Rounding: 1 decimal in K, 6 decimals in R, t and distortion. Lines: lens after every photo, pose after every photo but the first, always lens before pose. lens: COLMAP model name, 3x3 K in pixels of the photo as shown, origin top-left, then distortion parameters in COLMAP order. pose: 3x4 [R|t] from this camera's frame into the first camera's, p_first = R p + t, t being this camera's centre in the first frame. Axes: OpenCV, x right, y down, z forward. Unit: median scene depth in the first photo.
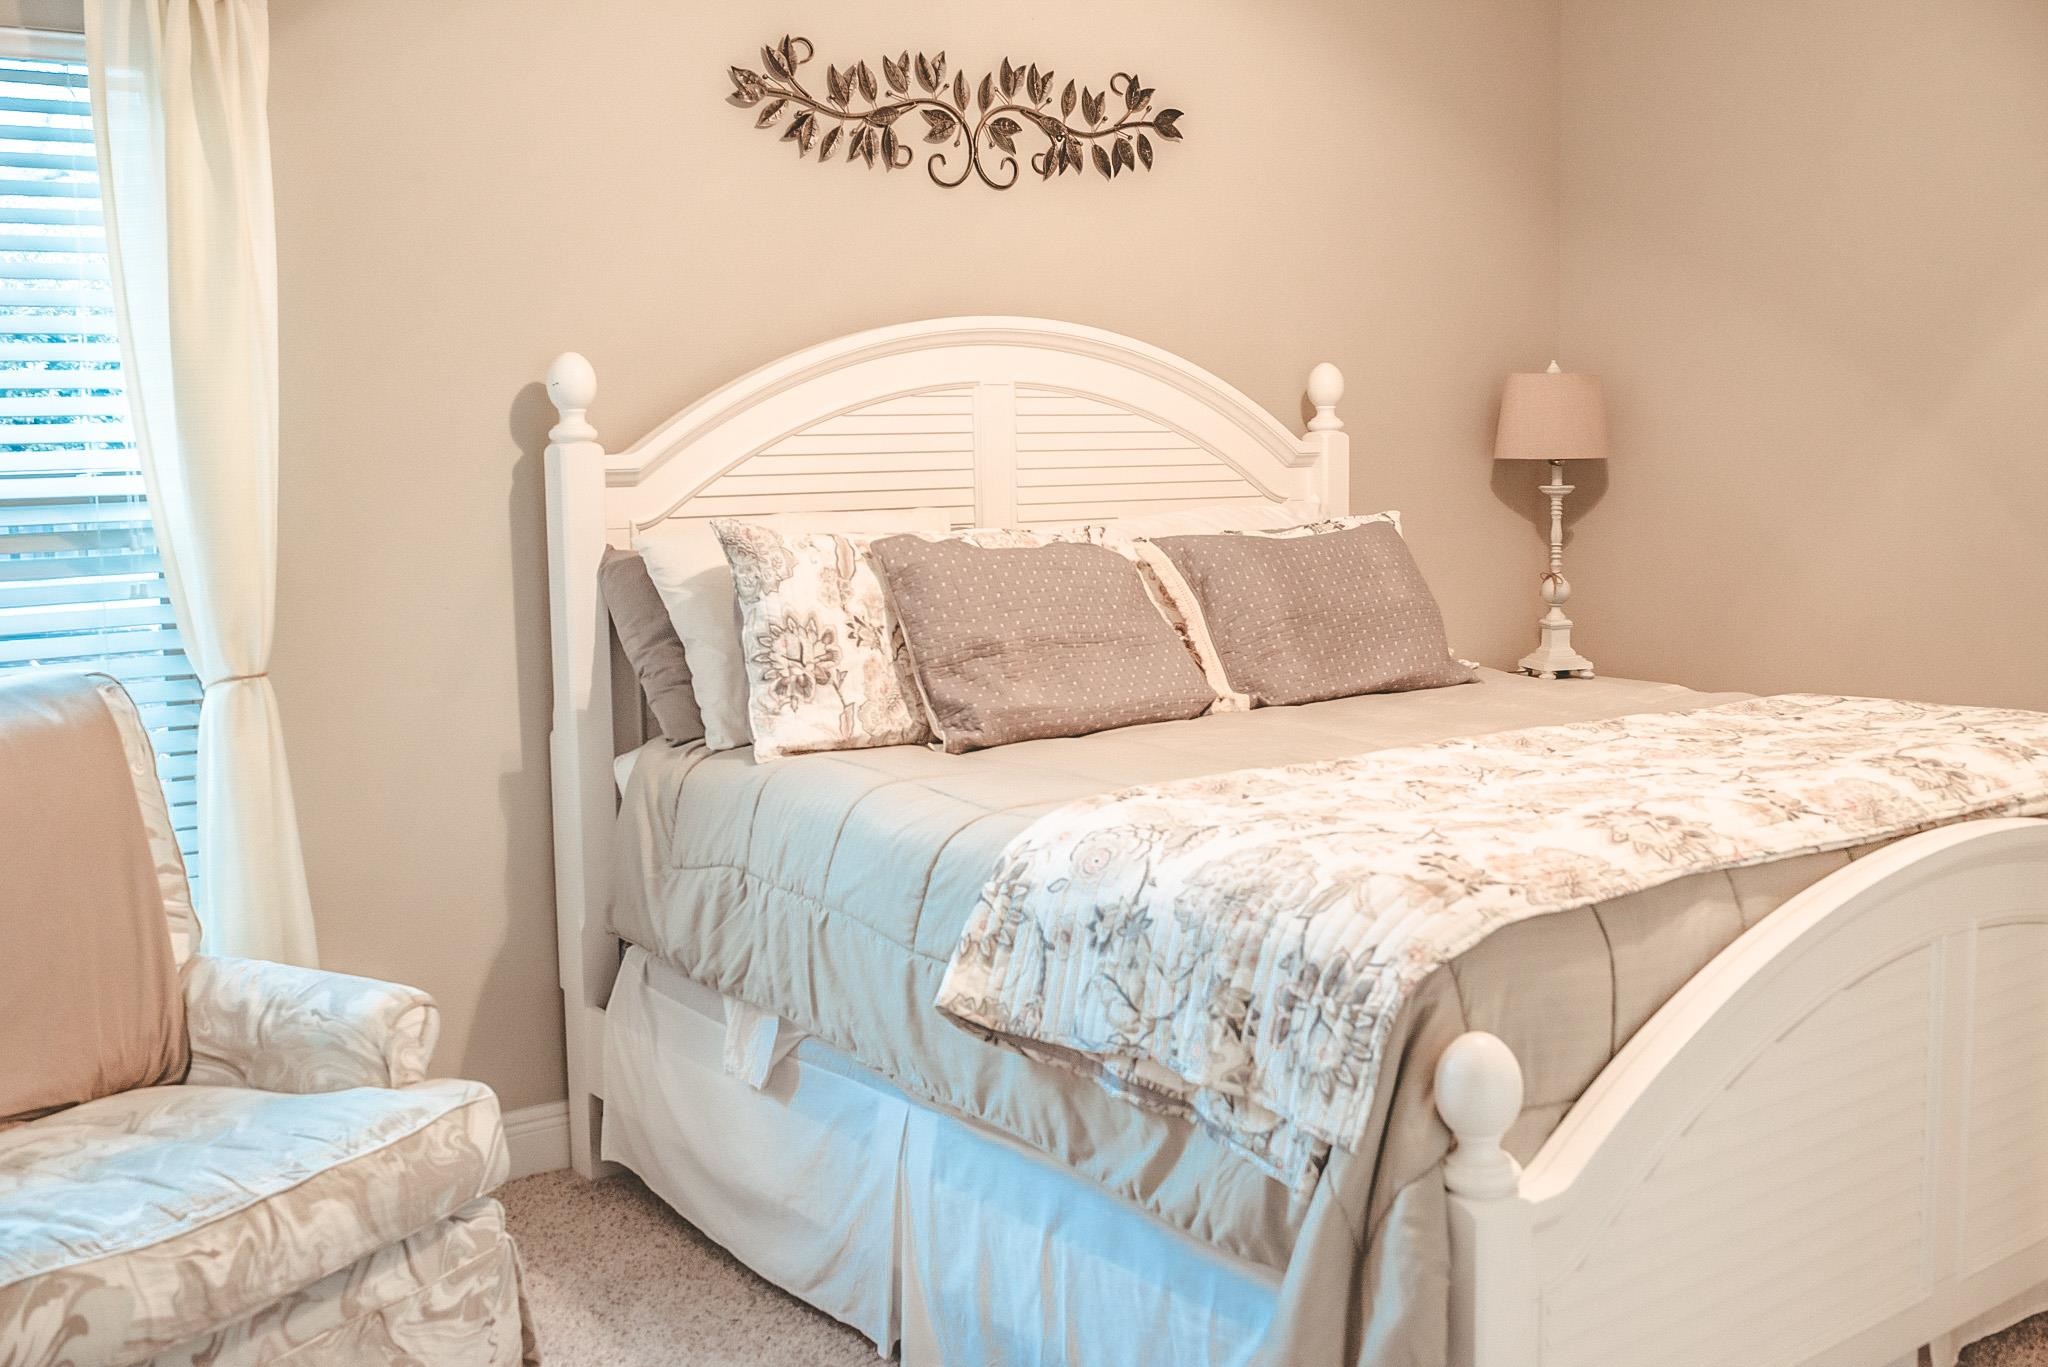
lens RADIAL K [[2041.1, 0, 1025.7], [0, 2041.1, 683.0], [0, 0, 1]] dist [-0.077107, 0.000000]
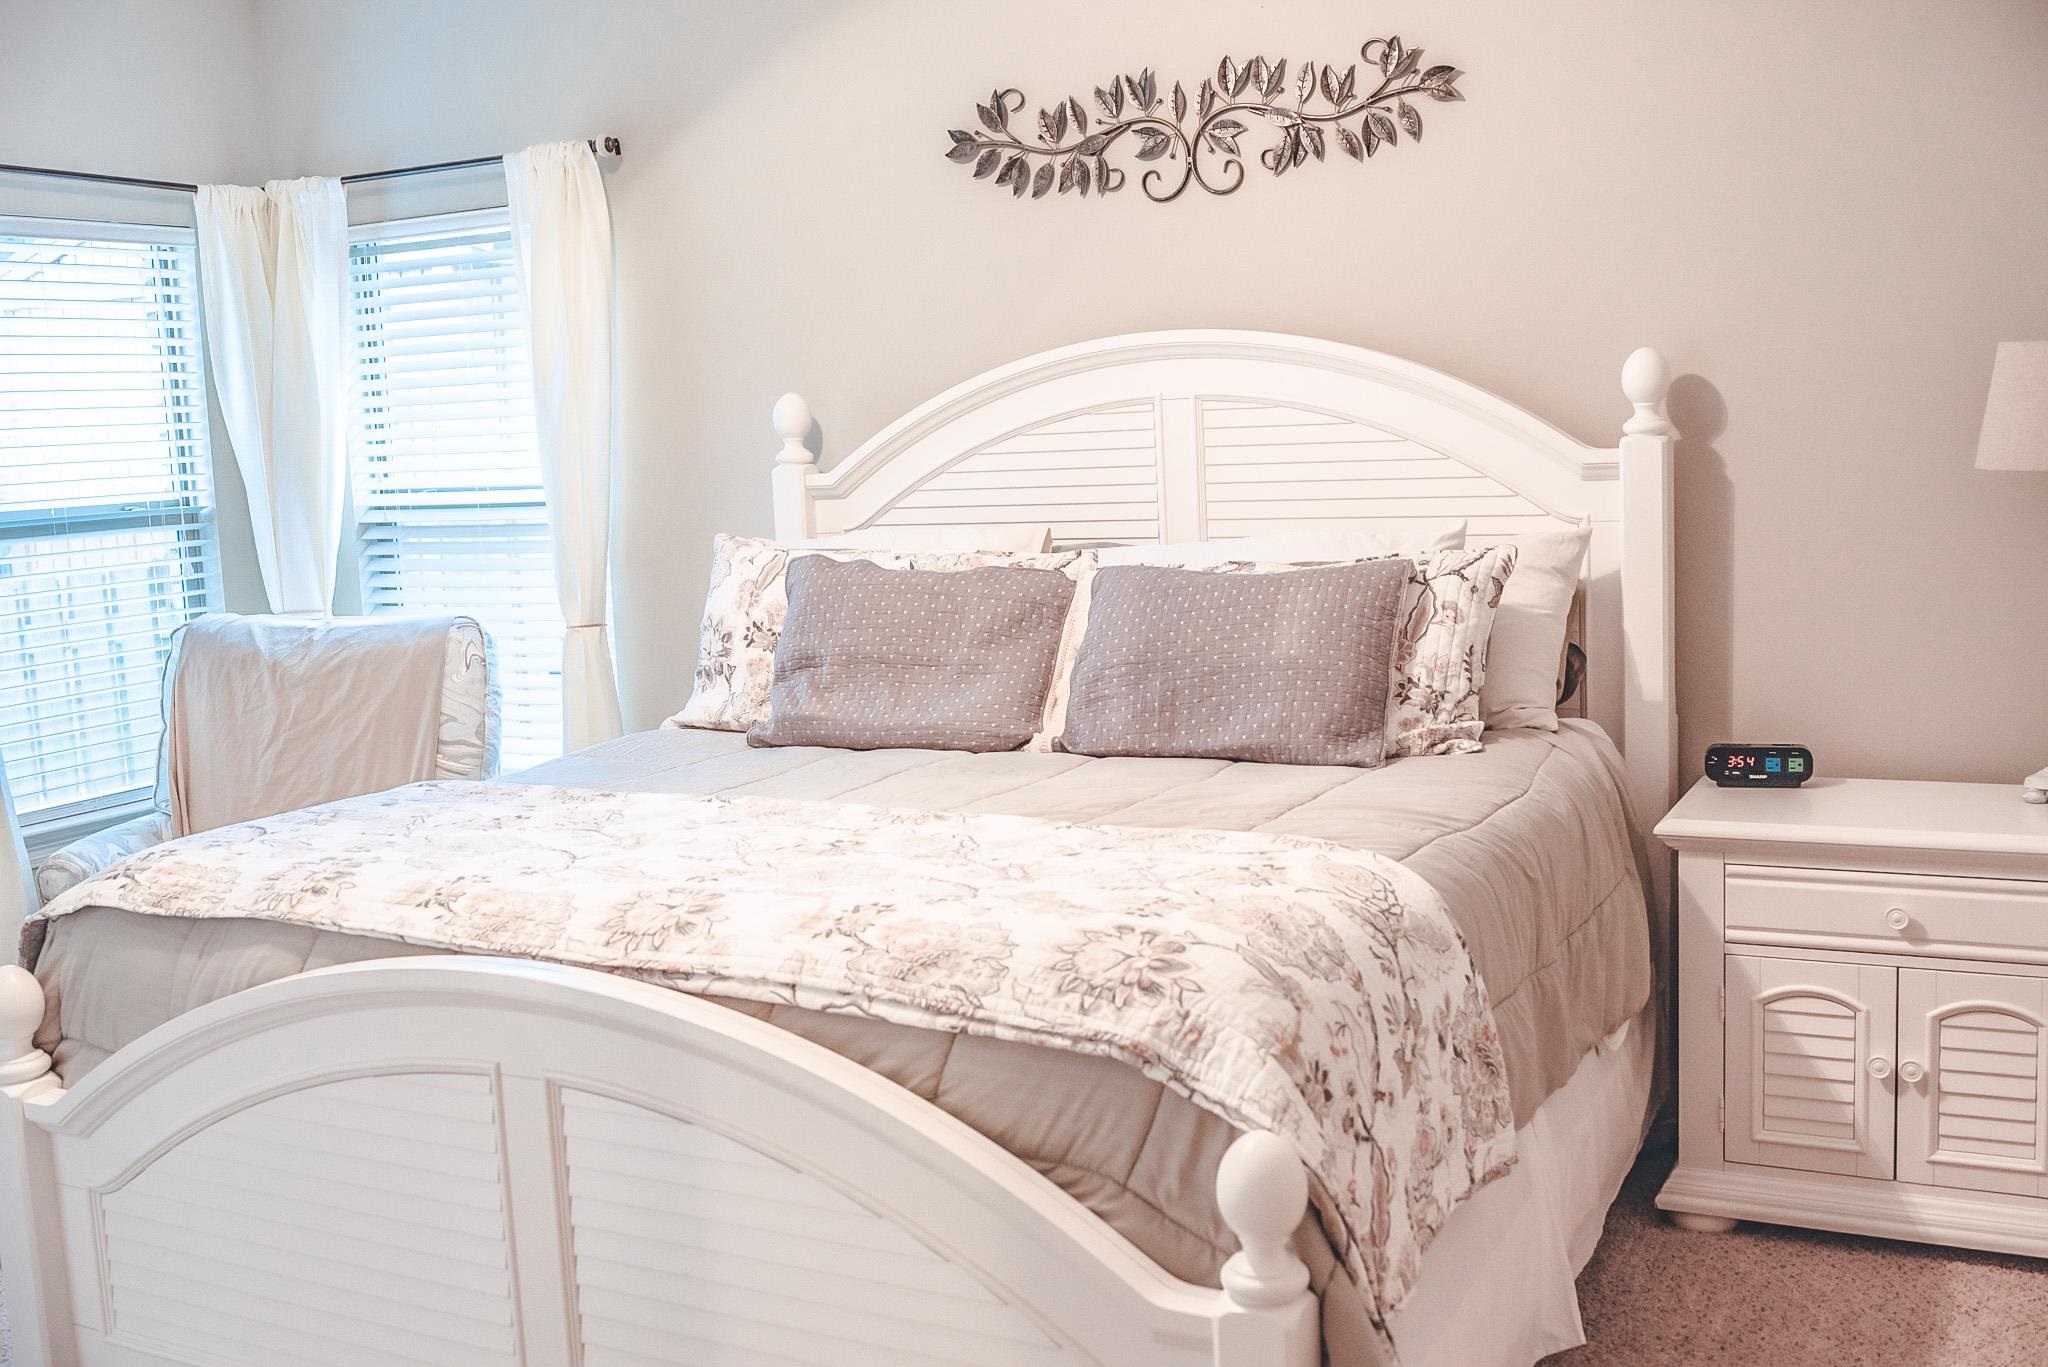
lens RADIAL K [[2041.1, 0, 1026.1], [0, 2041.1, 680.8], [0, 0, 1]] dist [-0.077107, 0.000000]
pose [[0.433059, 0.114469, -0.894067, 0.870180], [-0.066999, 0.993247, 0.094715, -0.100415], [0.898872, 0.018885, 0.437804, 0.508523]]
